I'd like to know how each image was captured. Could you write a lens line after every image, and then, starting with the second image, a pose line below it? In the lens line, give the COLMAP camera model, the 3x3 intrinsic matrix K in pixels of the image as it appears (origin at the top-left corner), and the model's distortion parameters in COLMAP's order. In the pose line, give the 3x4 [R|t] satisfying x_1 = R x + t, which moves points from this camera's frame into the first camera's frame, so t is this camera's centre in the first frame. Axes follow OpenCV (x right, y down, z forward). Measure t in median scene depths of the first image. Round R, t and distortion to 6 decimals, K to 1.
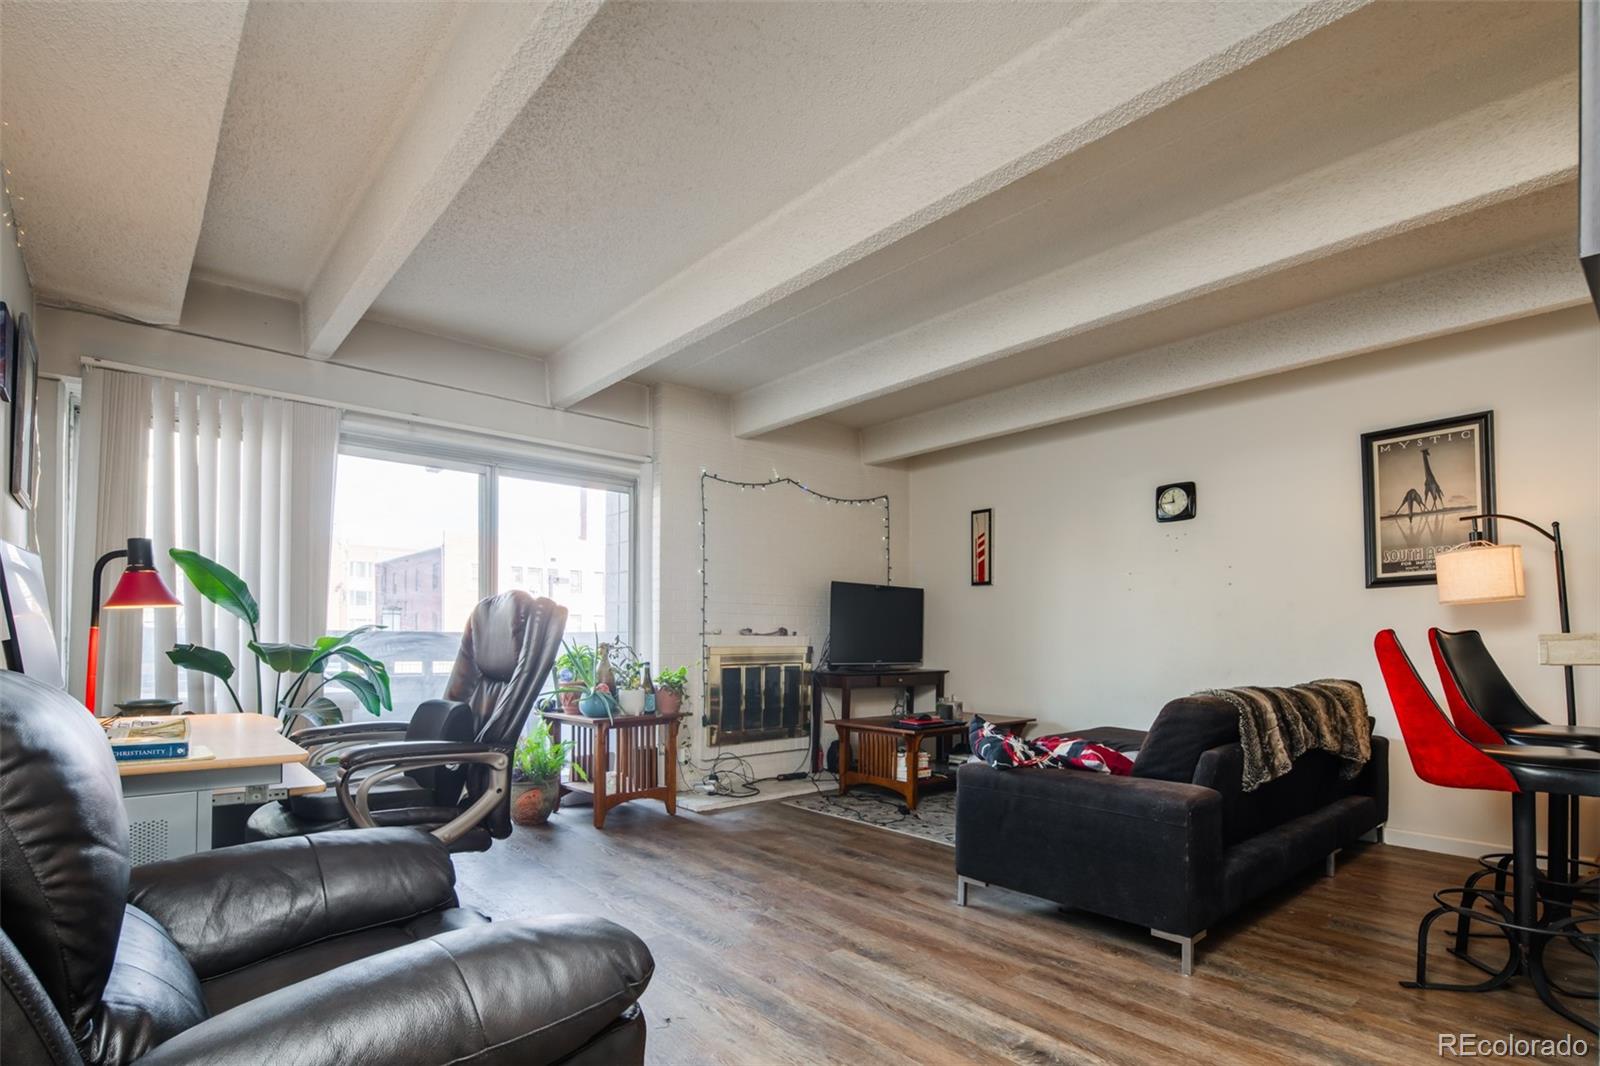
lens RADIAL K [[793.3, 0, 797.7], [0, 793.3, 644.1], [0, 0, 1]] dist [-0.000364, -0.000628]
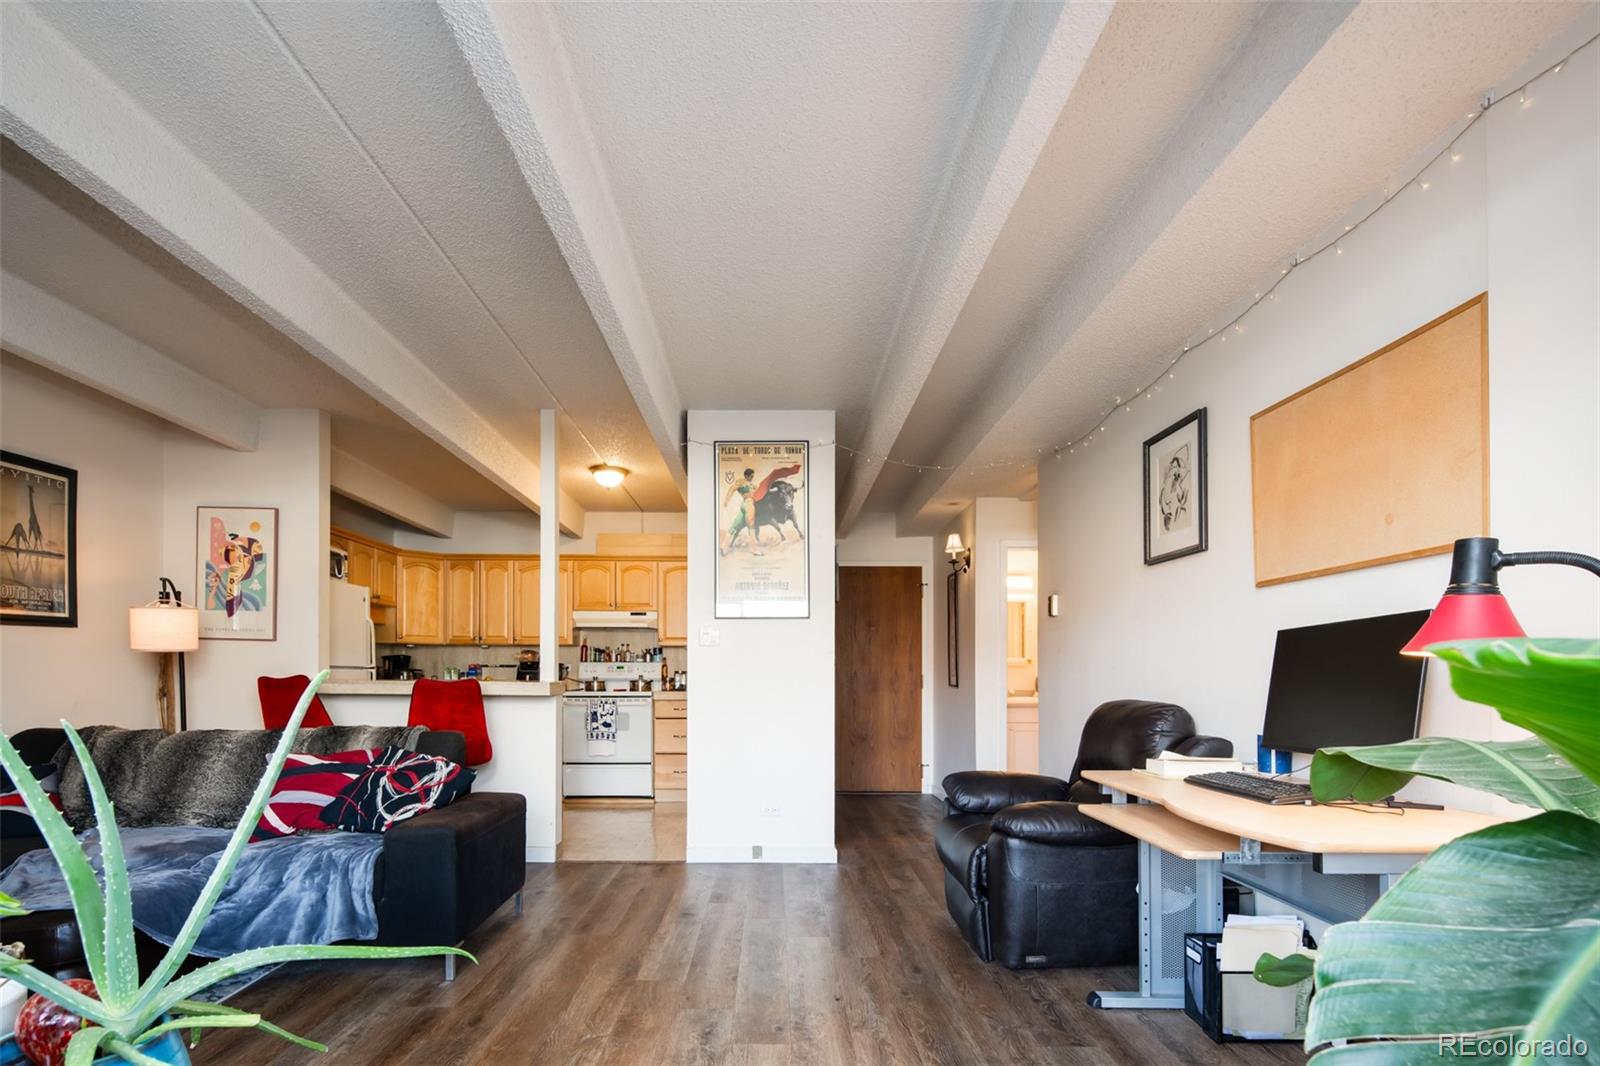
lens RADIAL K [[808.6, 0, 753.4], [0, 808.6, 665.5], [0, 0, 1]] dist [0.001710, -0.001578]
pose [[-0.744484, 0.004175, 0.667627, -0.446622], [-0.002970, 0.999950, -0.009564, -0.016130], [-0.667633, -0.009103, -0.744435, 0.968778]]
